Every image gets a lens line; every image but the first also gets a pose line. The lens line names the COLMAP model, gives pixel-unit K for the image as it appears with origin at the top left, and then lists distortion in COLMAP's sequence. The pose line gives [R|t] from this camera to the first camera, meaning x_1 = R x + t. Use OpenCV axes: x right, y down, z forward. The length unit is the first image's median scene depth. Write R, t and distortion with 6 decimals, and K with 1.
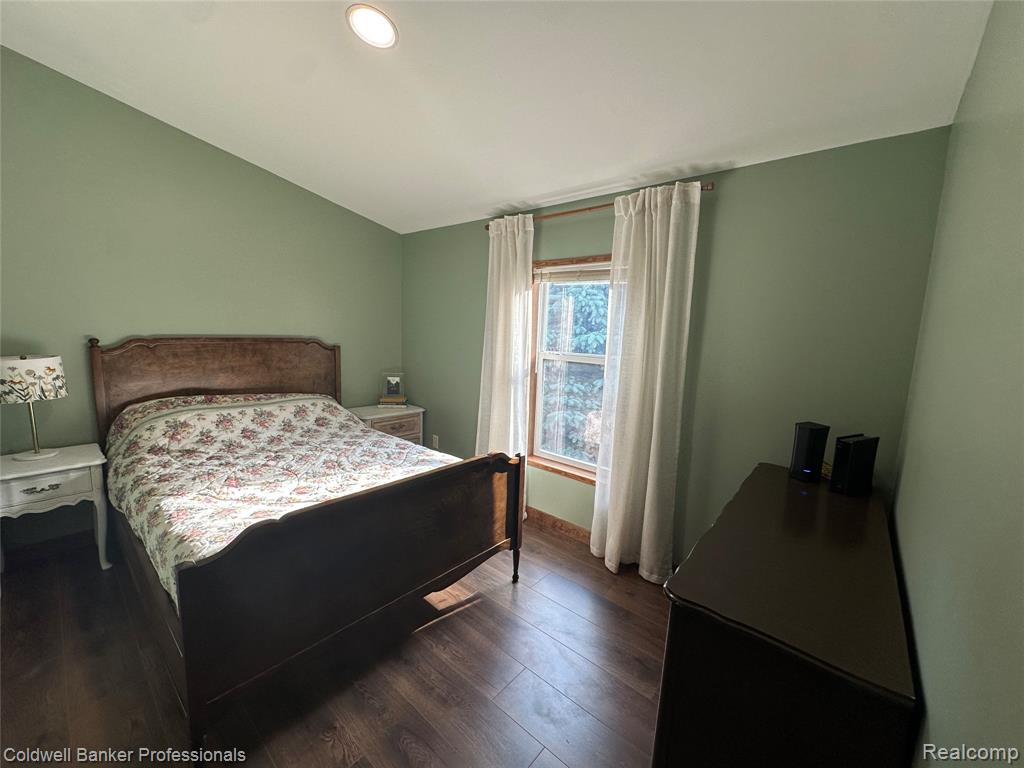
lens RADIAL K [[409.4, 0, 514.9], [0, 409.4, 383.9], [0, 0, 1]] dist [-0.006040, 0.000533]
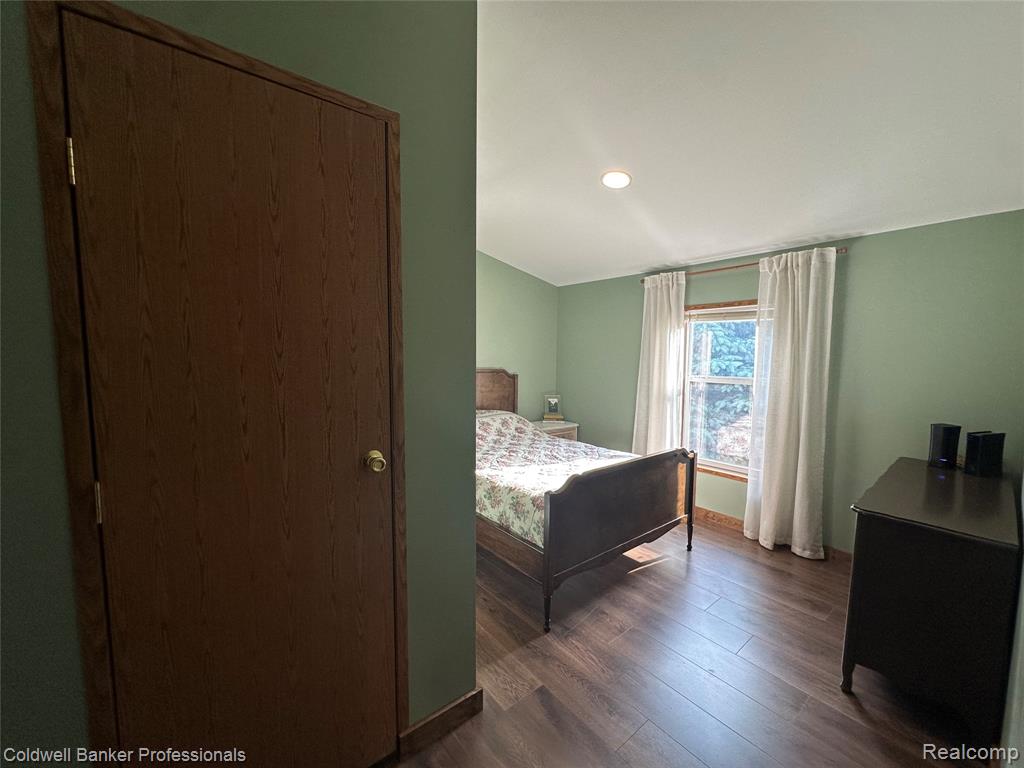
lens RADIAL K [[409.4, 0, 513.8], [0, 409.4, 383.7], [0, 0, 1]] dist [-0.006040, 0.000533]
pose [[0.983376, -0.014095, -0.181033, -0.297821], [0.001387, 0.997537, -0.070131, 0.041032], [0.181576, 0.068714, 0.980973, -0.408191]]
